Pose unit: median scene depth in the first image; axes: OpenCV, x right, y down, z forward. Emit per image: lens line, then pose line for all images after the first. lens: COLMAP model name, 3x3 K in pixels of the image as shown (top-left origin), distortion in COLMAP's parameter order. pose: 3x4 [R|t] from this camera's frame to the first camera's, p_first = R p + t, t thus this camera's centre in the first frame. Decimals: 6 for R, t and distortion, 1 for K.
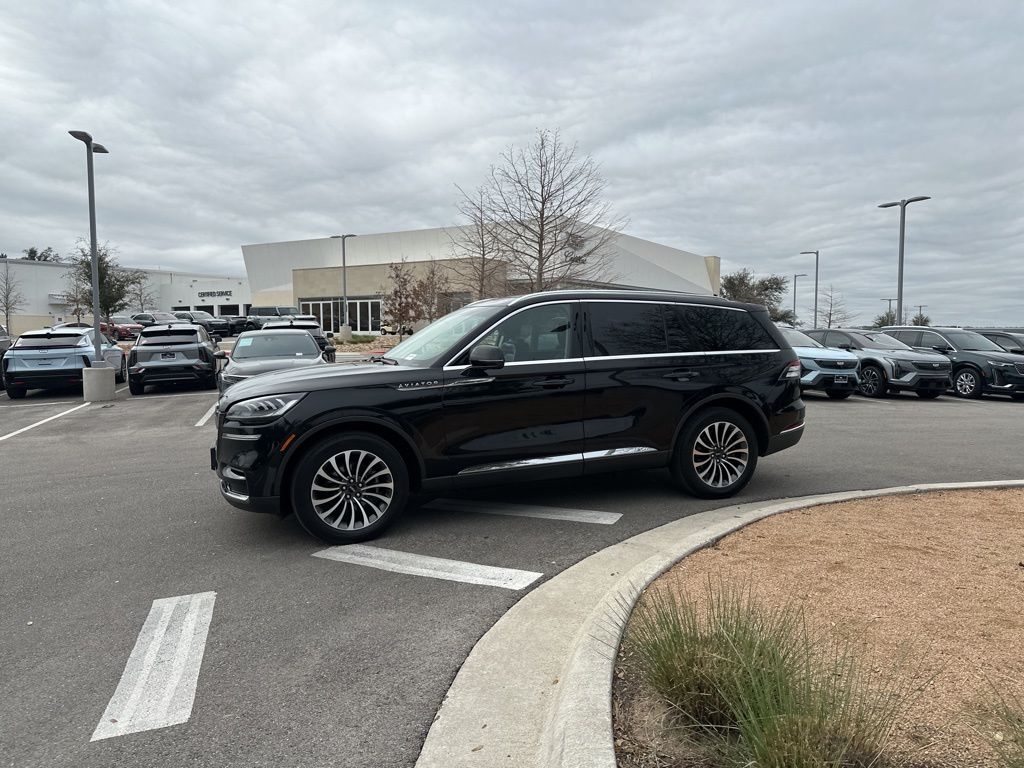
lens RADIAL K [[719.9, 0, 509.2], [0, 719.9, 376.1], [0, 0, 1]] dist [0.108620, -0.176883]
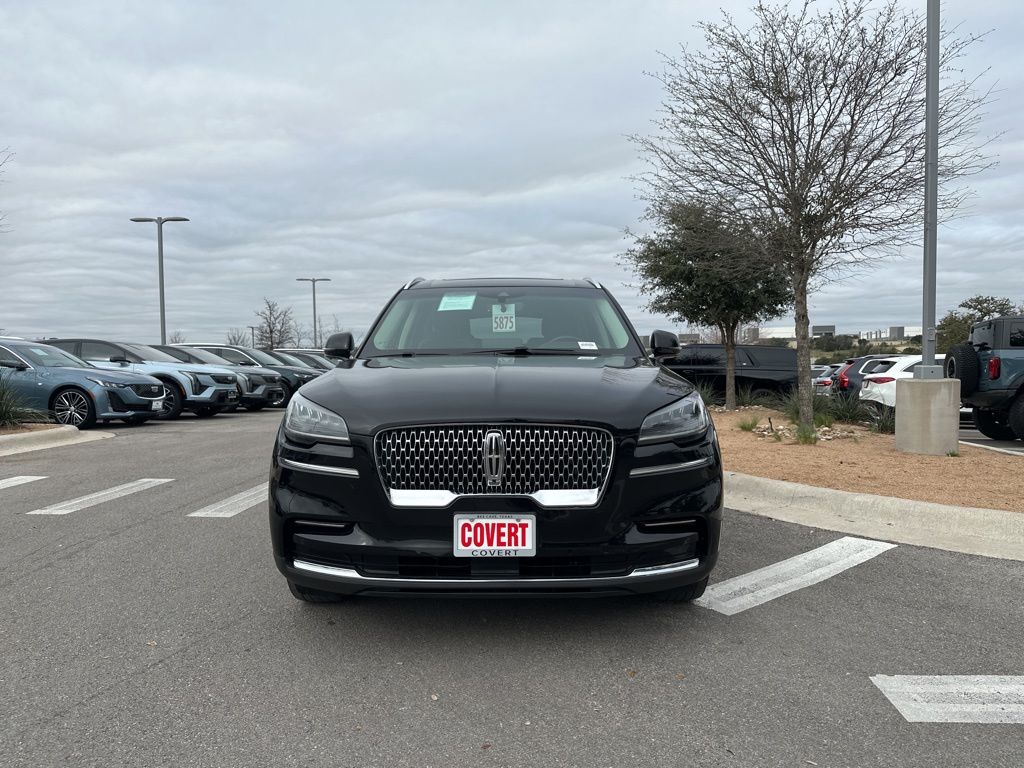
lens RADIAL K [[731.7, 0, 512.0], [0, 731.7, 384.0], [0, 0, 1]] dist [0.069517, -0.098538]
pose [[0.362257, -0.039617, 0.931236, -0.902156], [0.065910, 0.997684, 0.016804, -0.004231], [-0.929745, 0.055290, 0.364030, 0.824834]]
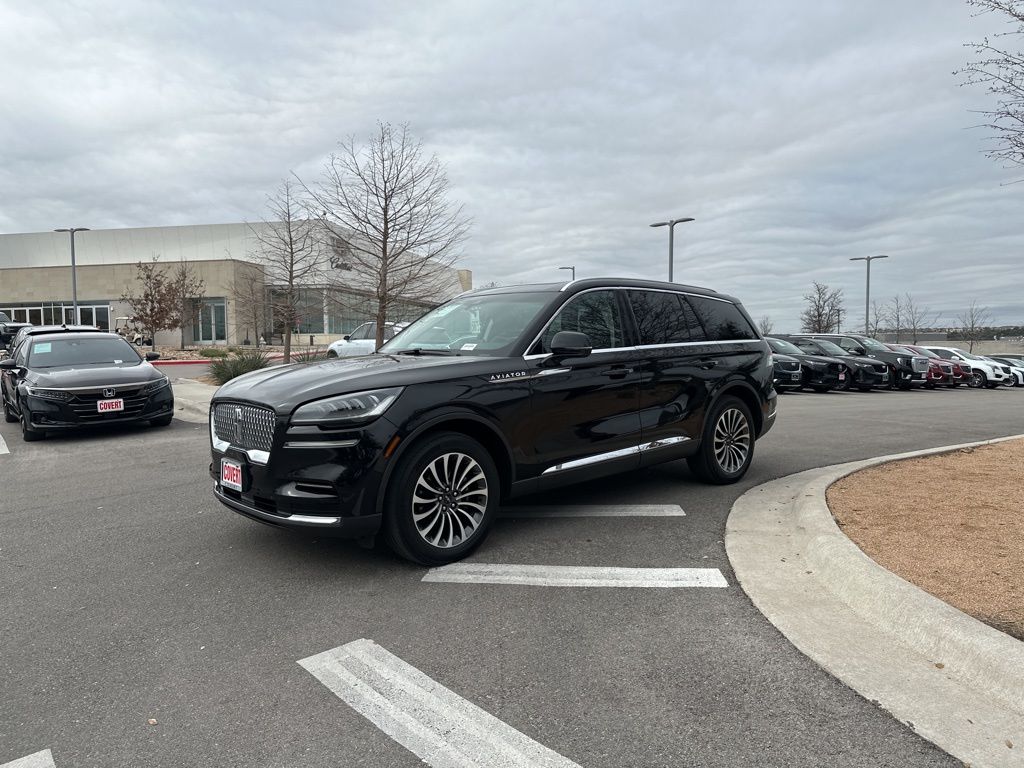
lens RADIAL K [[719.9, 0, 509.2], [0, 719.9, 376.1], [0, 0, 1]] dist [0.108620, -0.176883]
pose [[0.935708, -0.023873, 0.351968, -0.415613], [0.029490, 0.999509, -0.010607, 0.020648], [-0.351542, 0.020304, 0.935952, 0.163157]]
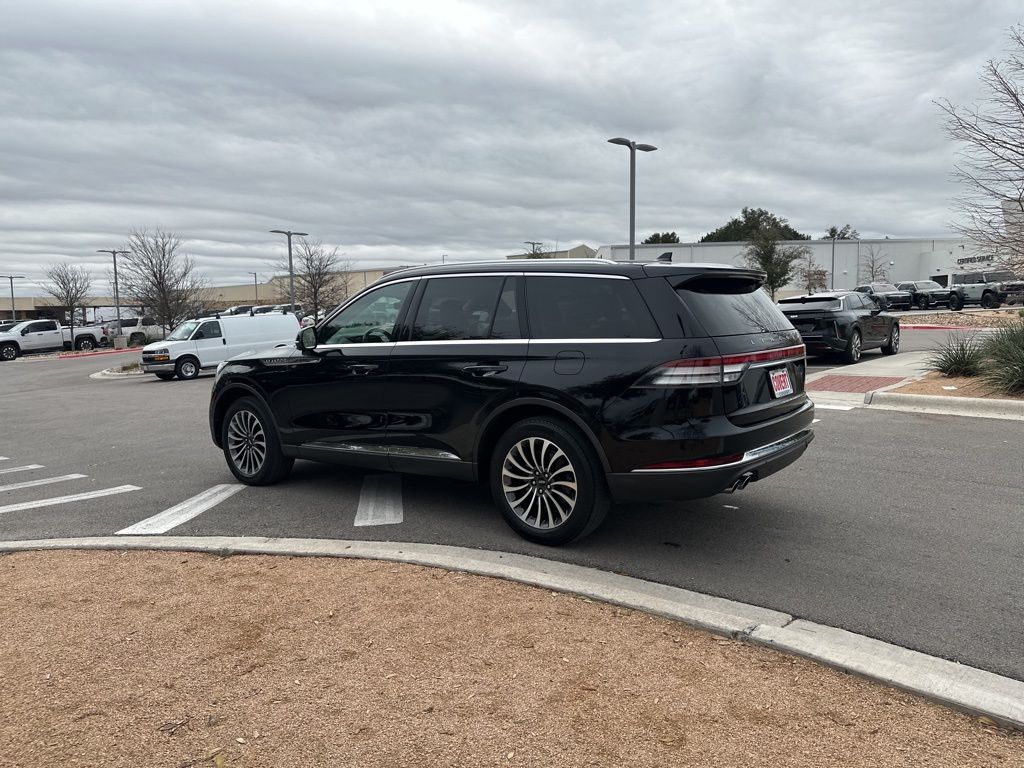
lens RADIAL K [[719.9, 0, 509.2], [0, 719.9, 376.1], [0, 0, 1]] dist [0.108620, -0.176883]
pose [[0.504861, 0.068522, -0.860477, 0.999321], [-0.034705, 0.997650, 0.059083, -0.043056], [0.862503, 0.000034, 0.506052, 0.697090]]
